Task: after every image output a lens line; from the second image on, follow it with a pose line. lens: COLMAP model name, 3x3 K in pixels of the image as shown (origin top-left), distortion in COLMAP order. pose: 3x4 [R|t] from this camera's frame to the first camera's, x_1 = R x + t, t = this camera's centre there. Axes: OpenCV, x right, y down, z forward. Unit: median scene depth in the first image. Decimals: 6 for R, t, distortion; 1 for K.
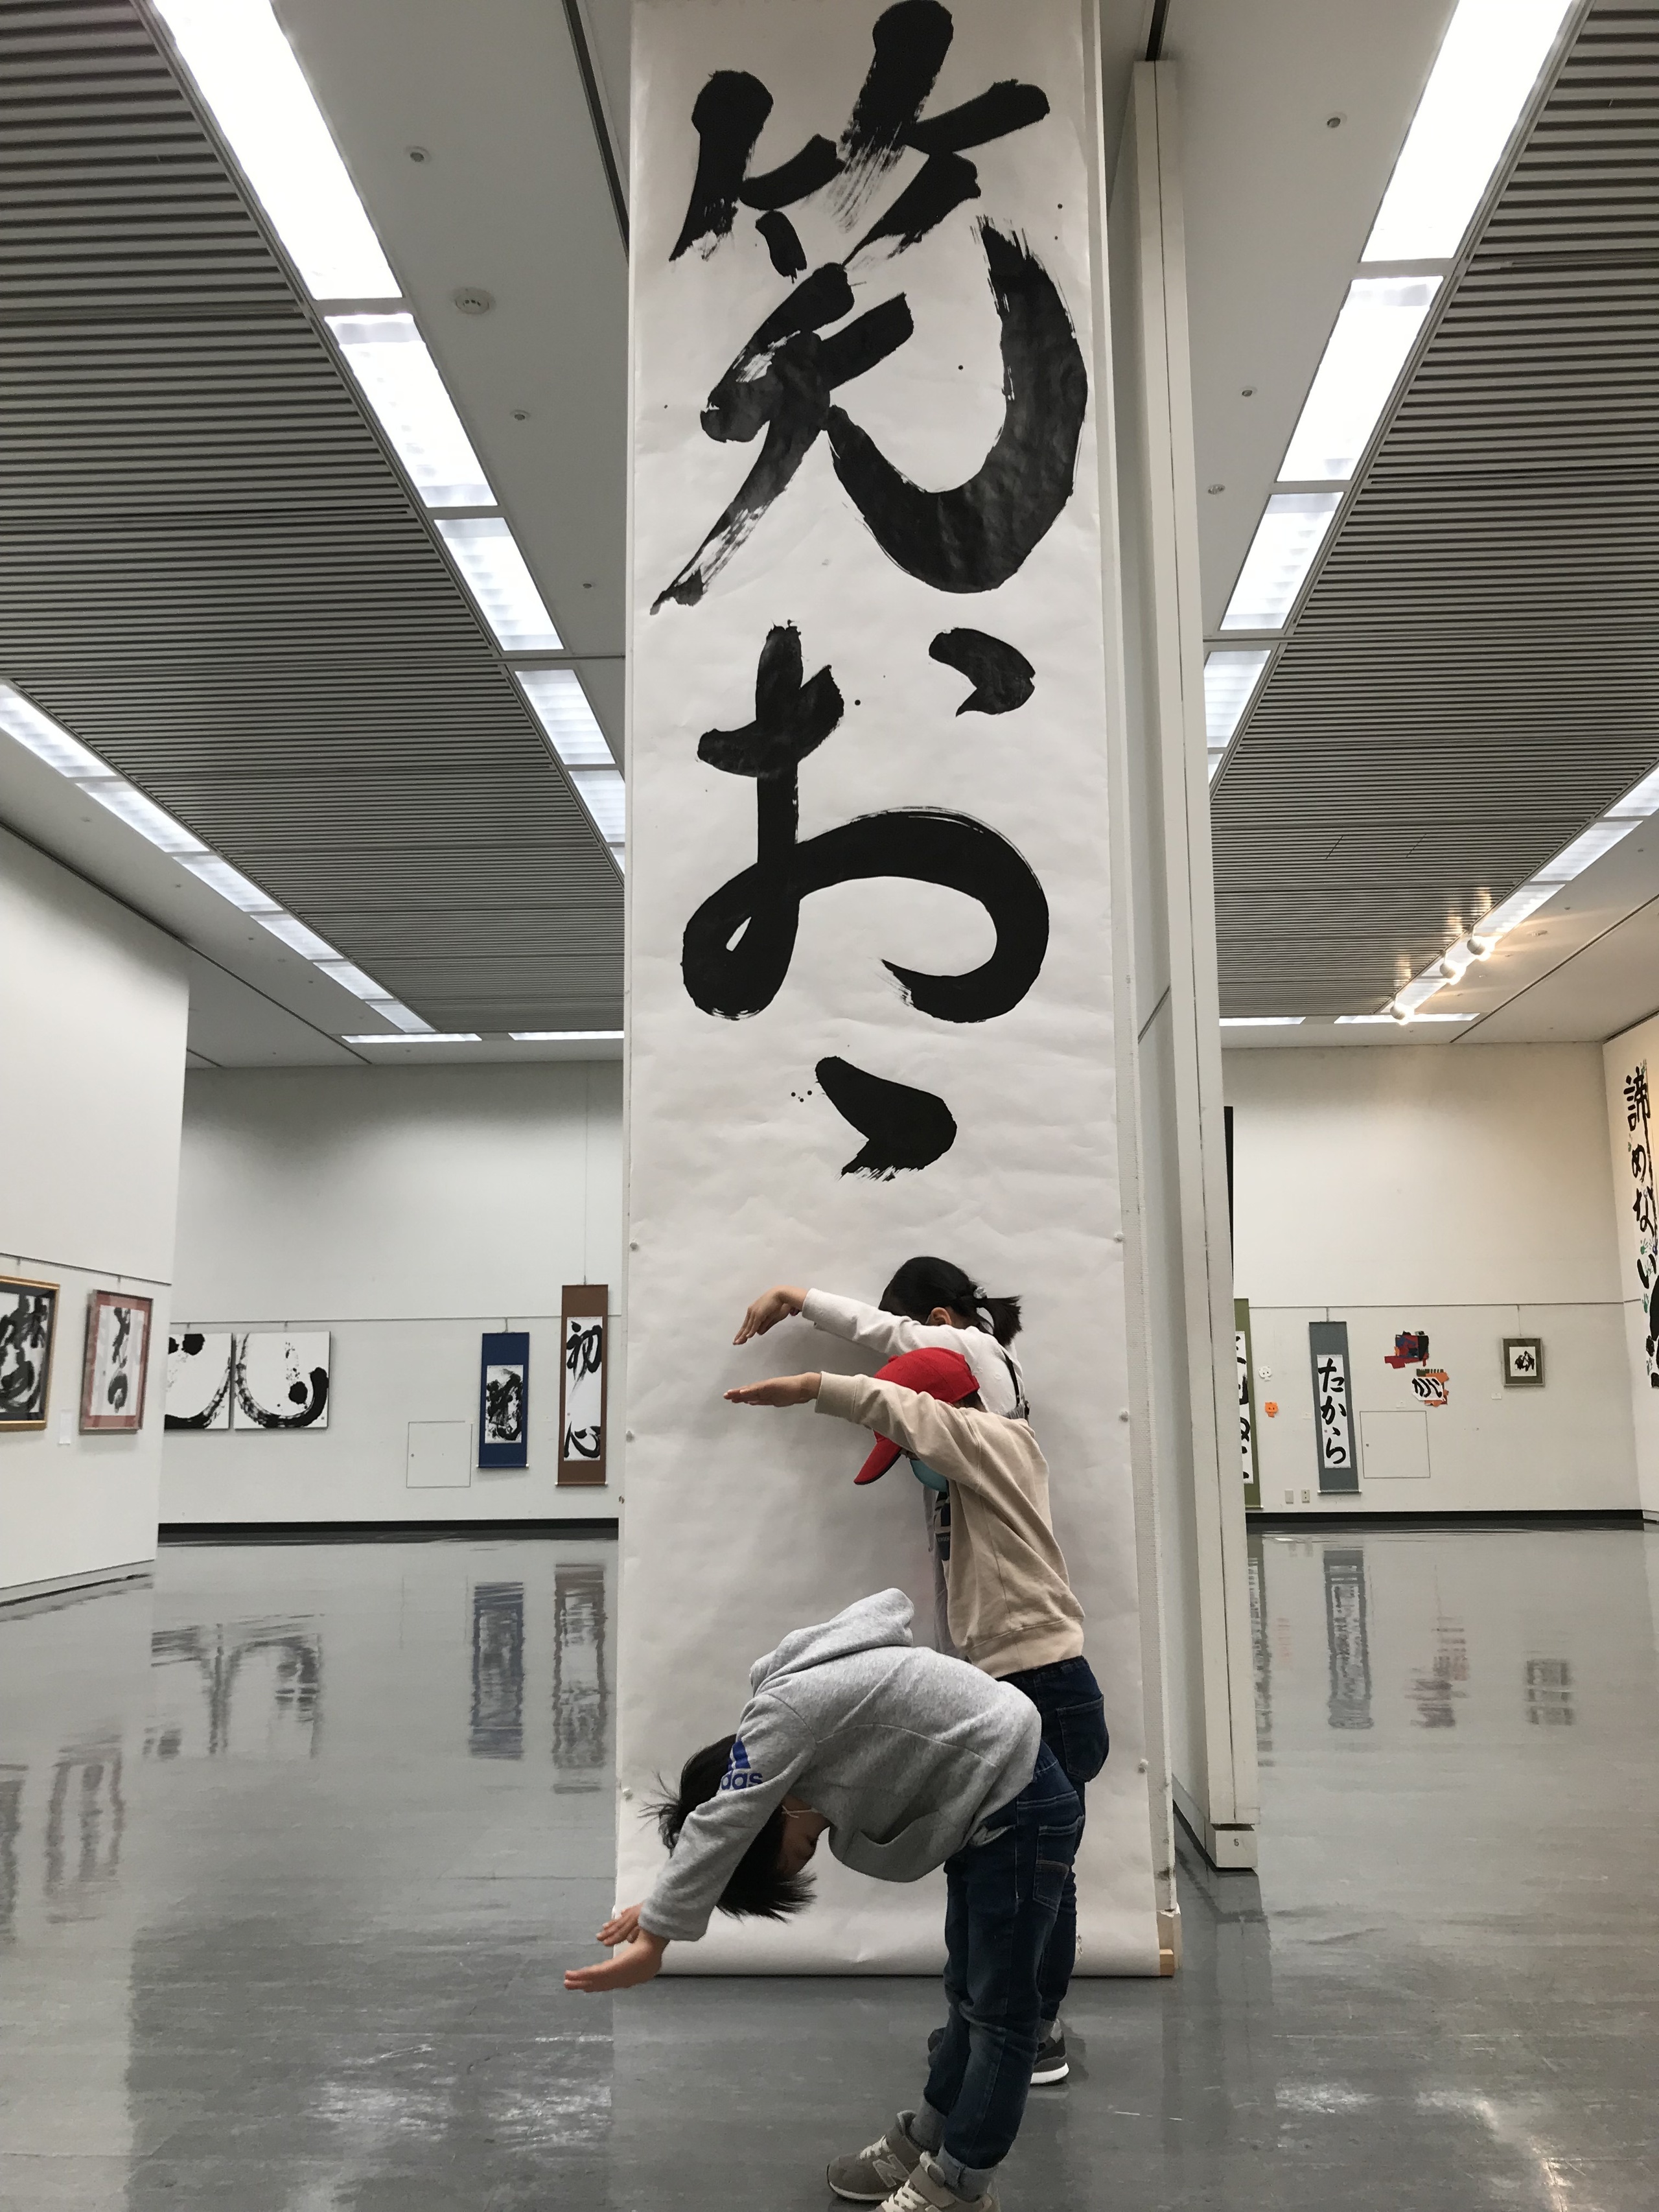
lens RADIAL K [[1809.7, 0, 848.0], [0, 1809.7, 1114.0], [0, 0, 1]] dist [0.013706, -0.010214]
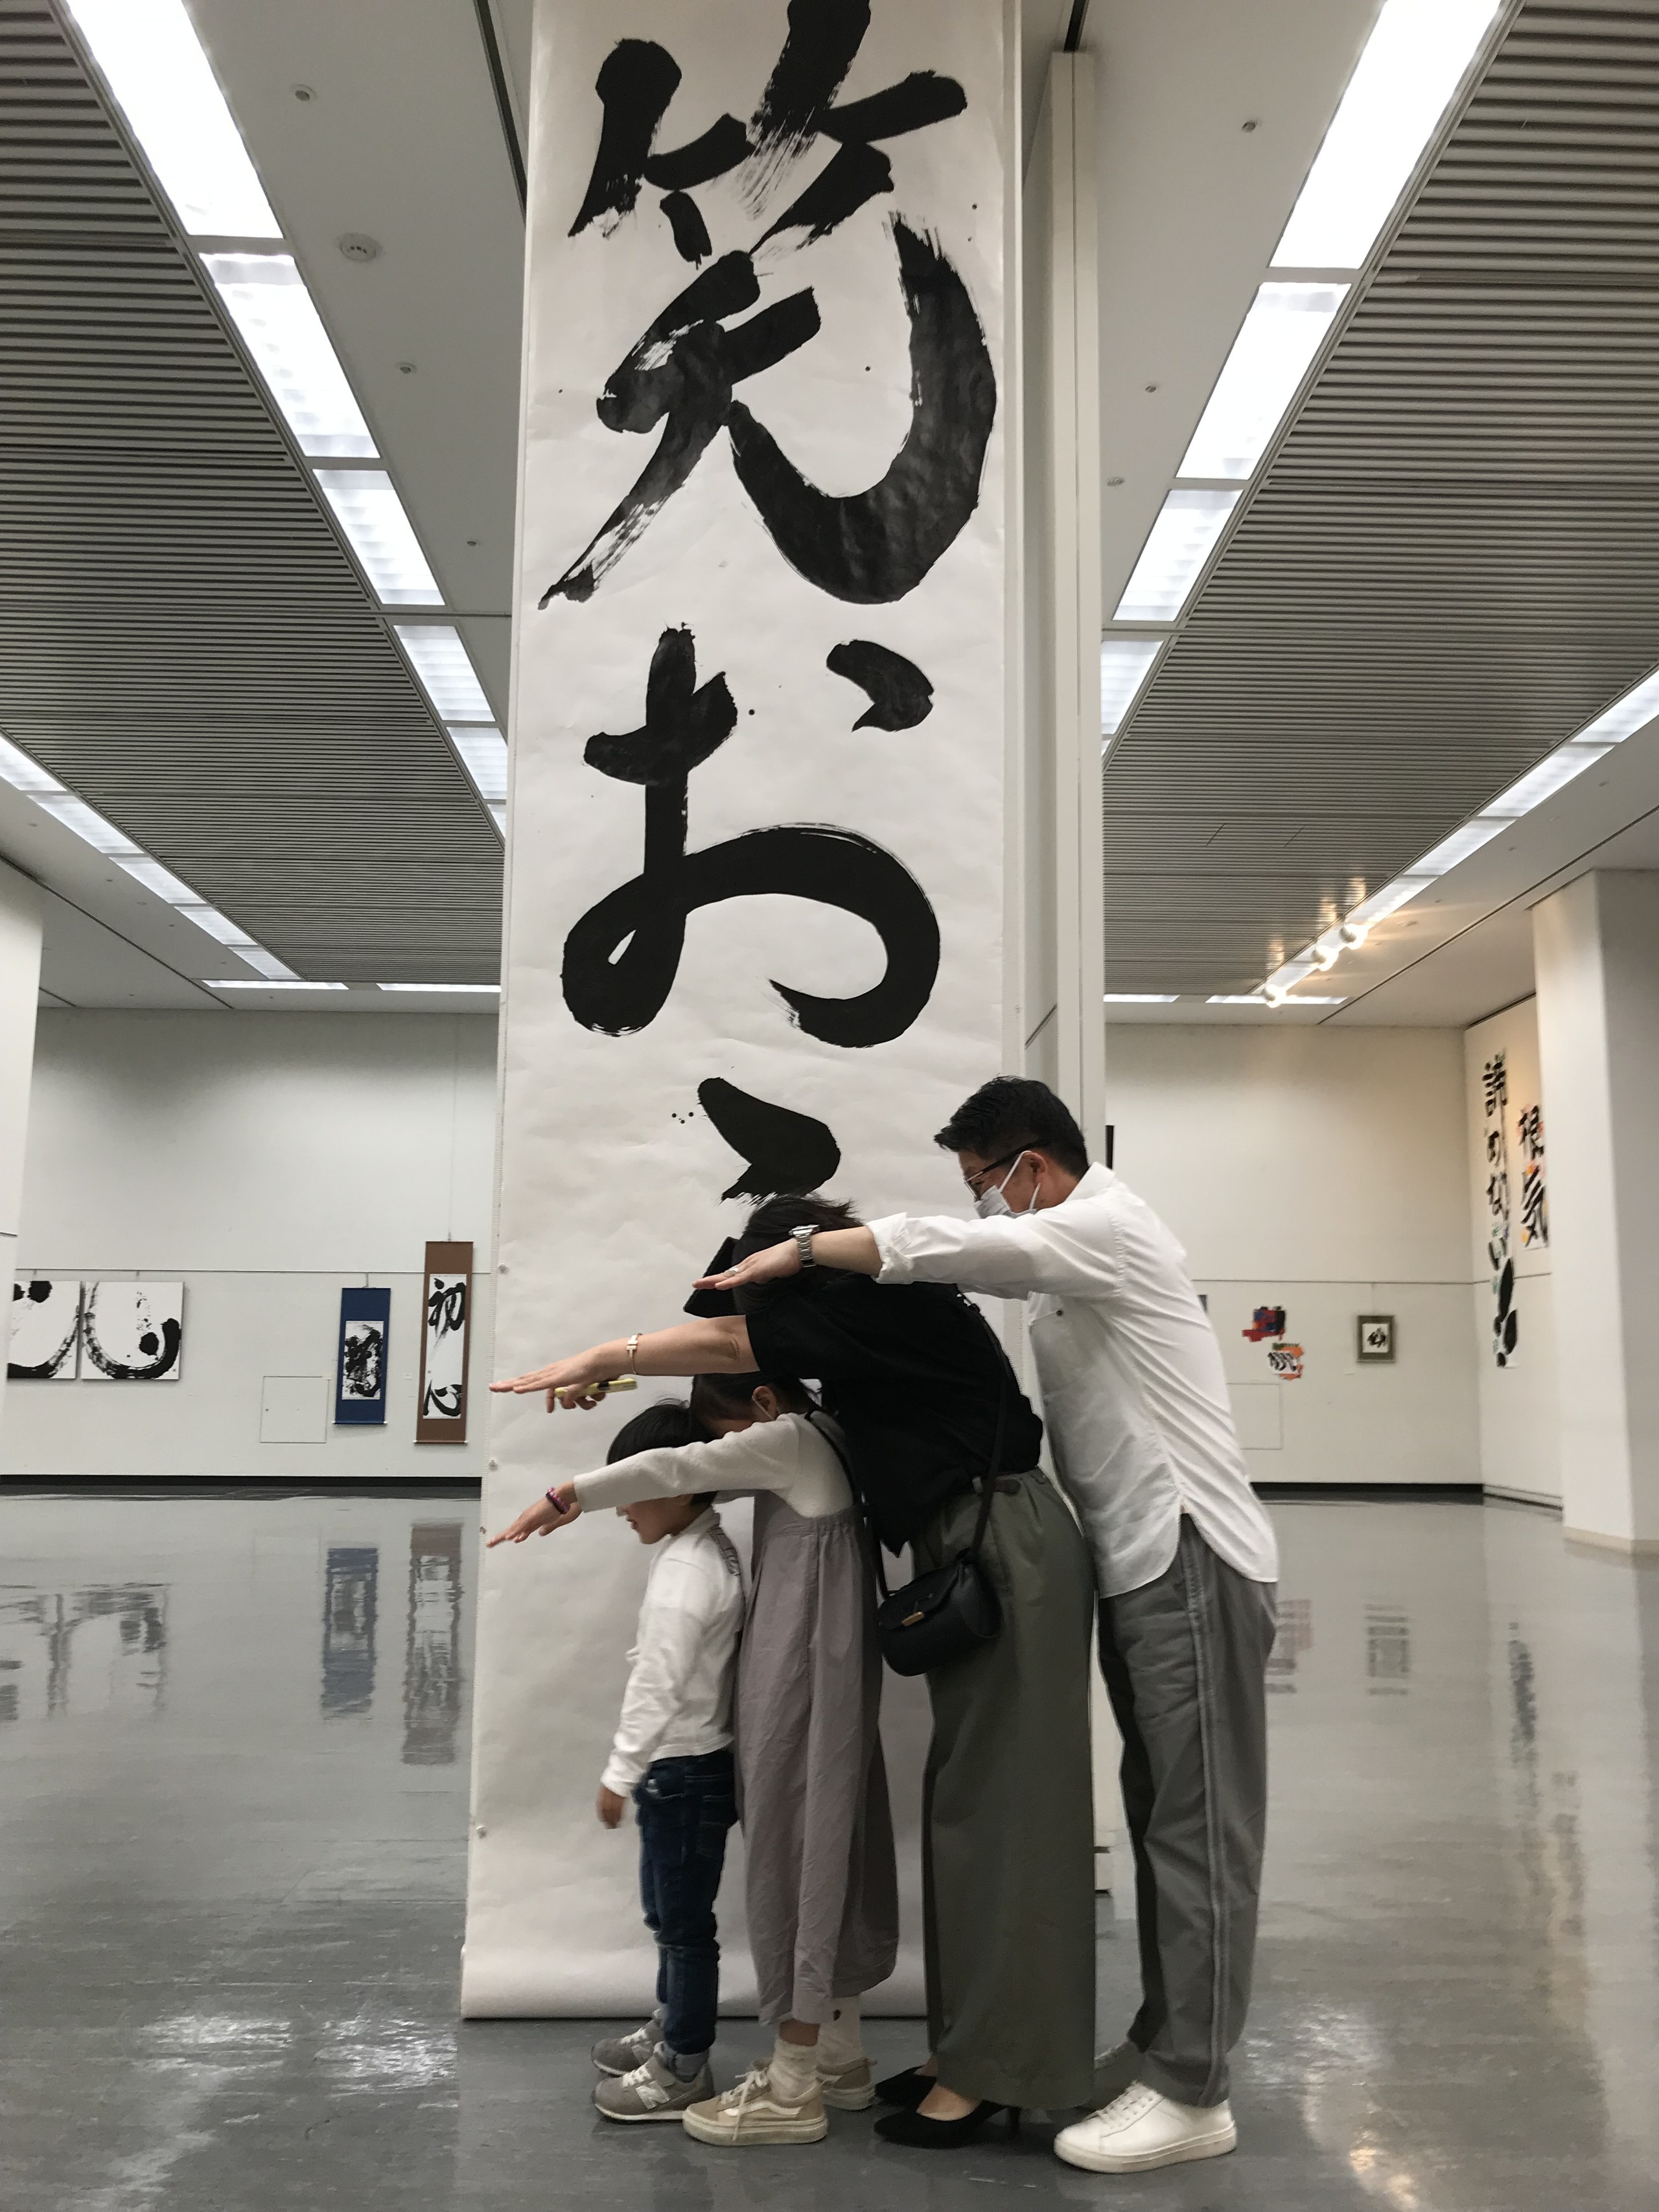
lens RADIAL K [[1807.4, 0, 843.5], [0, 1807.4, 1107.8], [0, 0, 1]] dist [0.004810, 0.011442]
pose [[0.997160, 0.030049, 0.069063, -0.004126], [-0.031897, 0.999158, 0.025811, -0.028467], [-0.068229, -0.027941, 0.997278, 0.016264]]
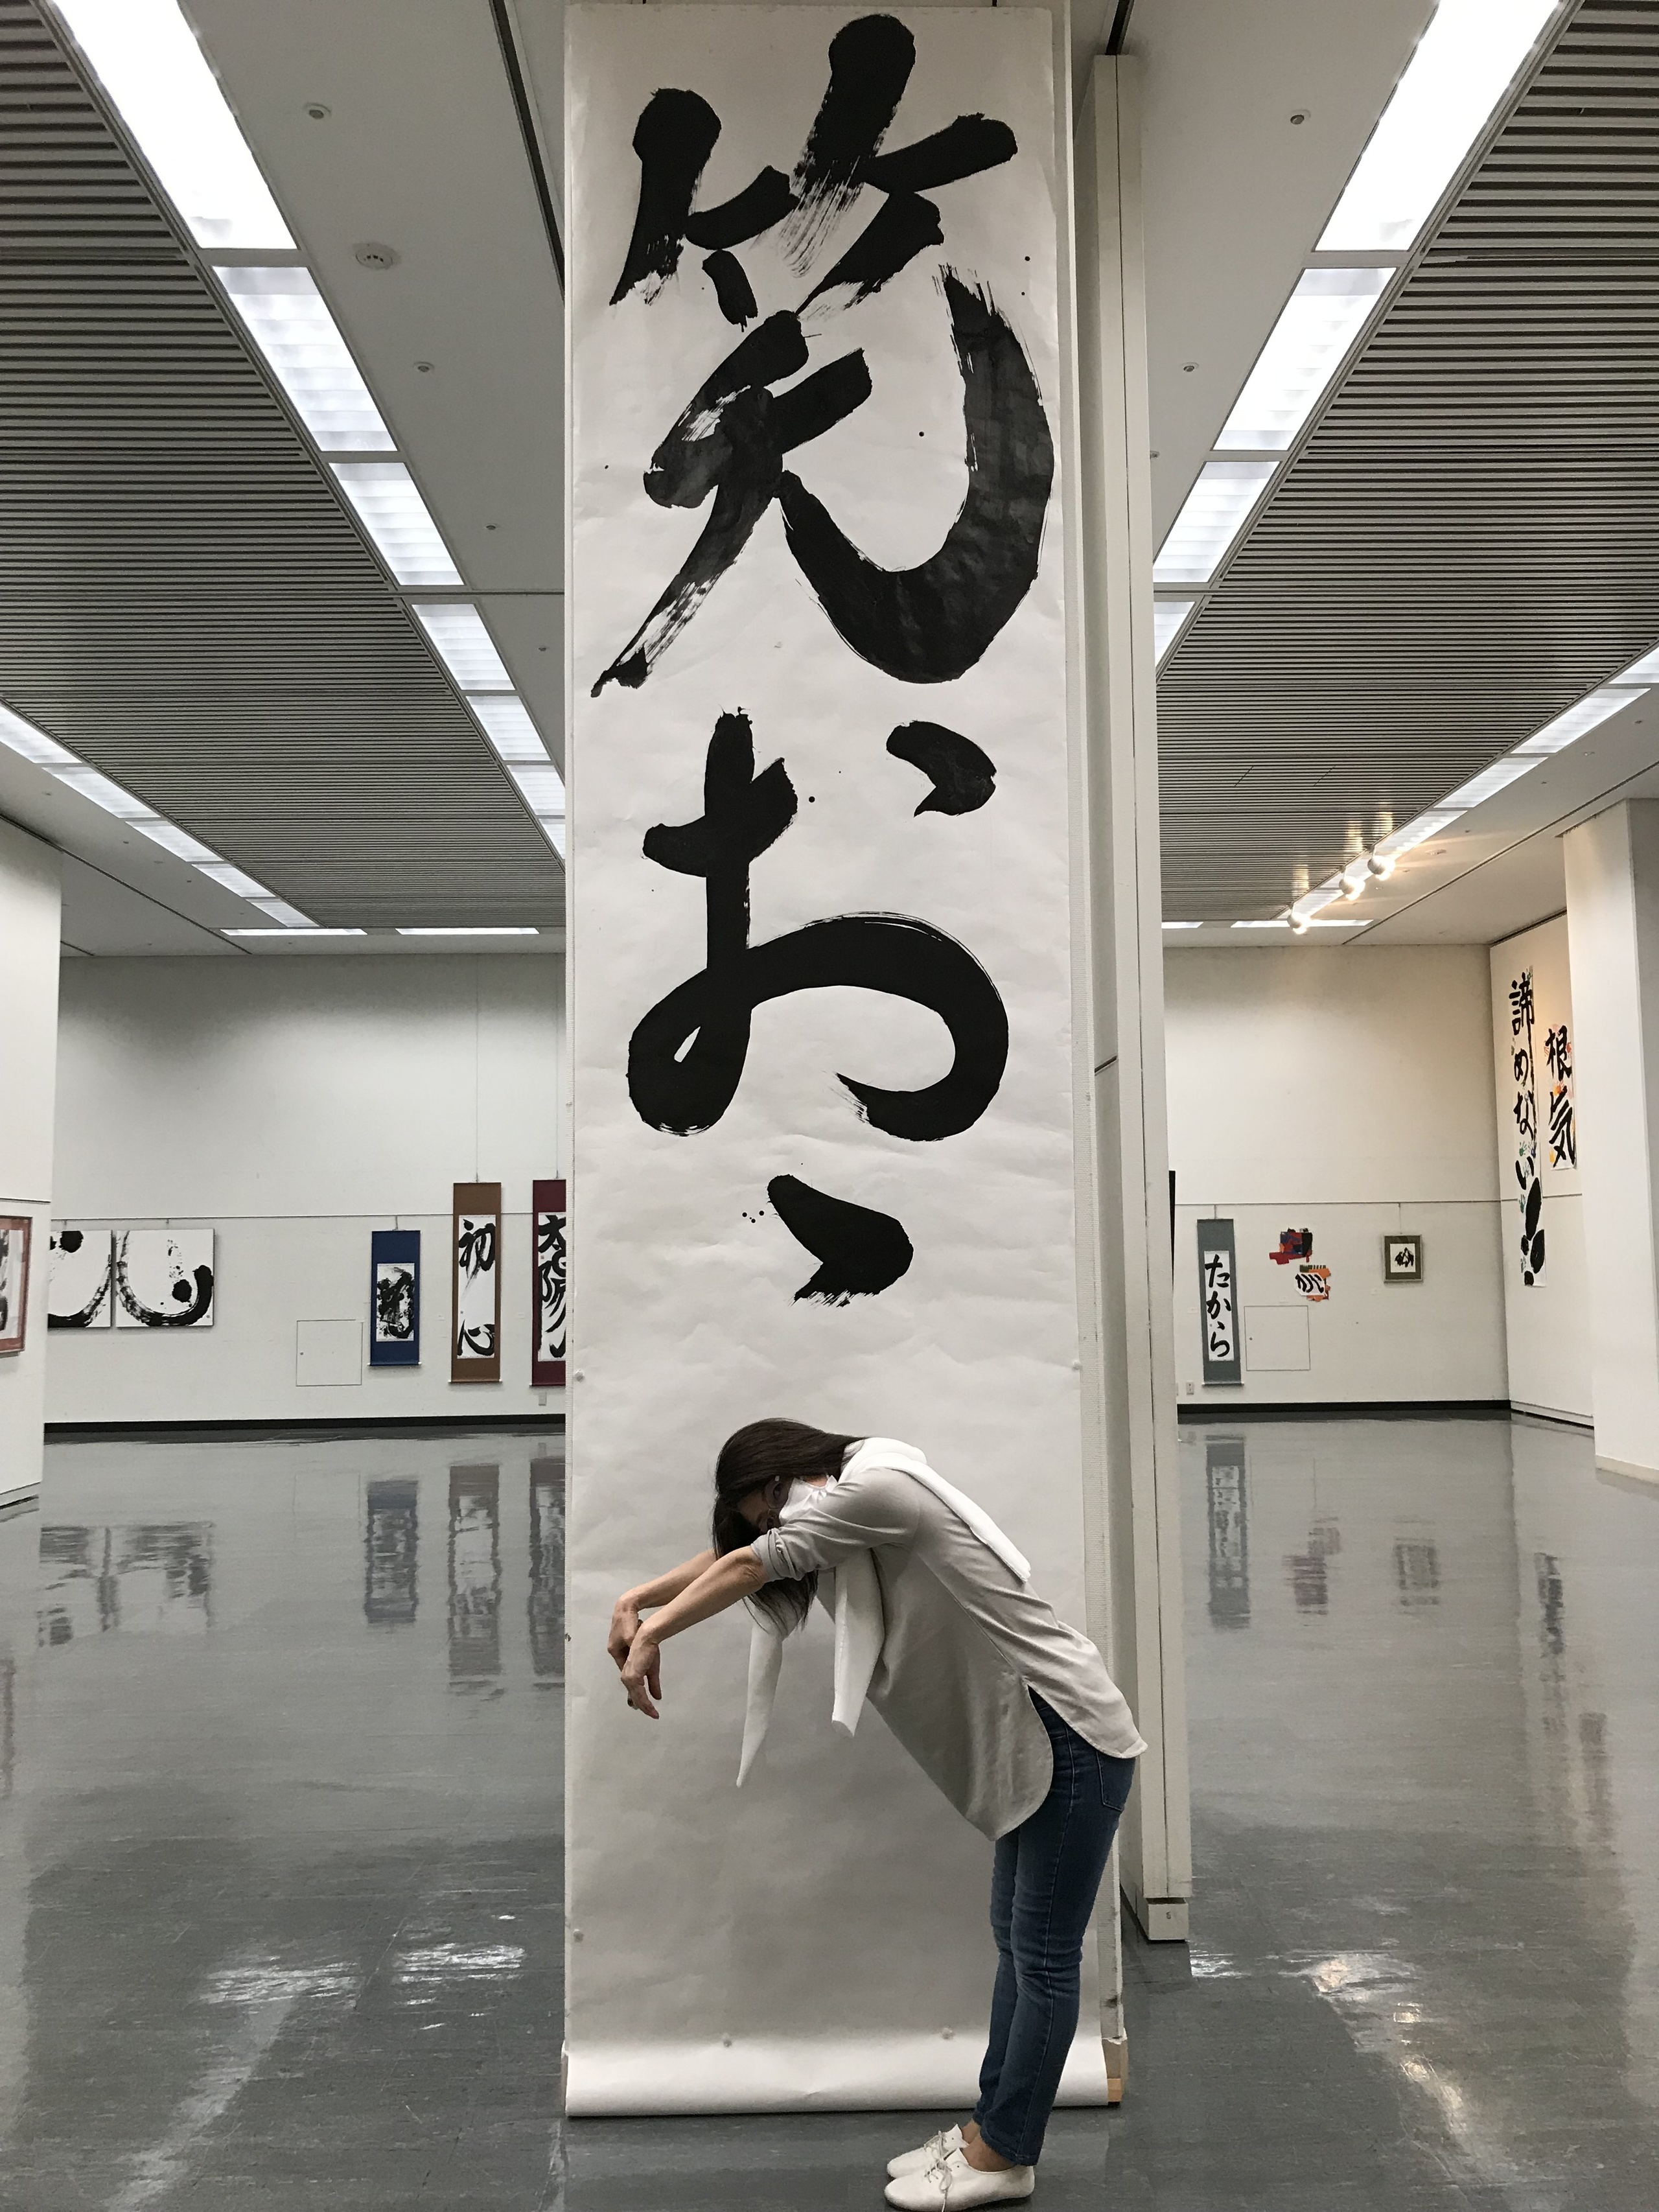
lens RADIAL K [[1805.7, 0, 847.0], [0, 1805.7, 1090.1], [0, 0, 1]] dist [0.015519, -0.013395]
pose [[0.997766, 0.003784, 0.066693, -0.026556], [-0.009209, 0.996653, 0.081229, -0.103425], [-0.066162, -0.081662, 0.994462, 0.027077]]
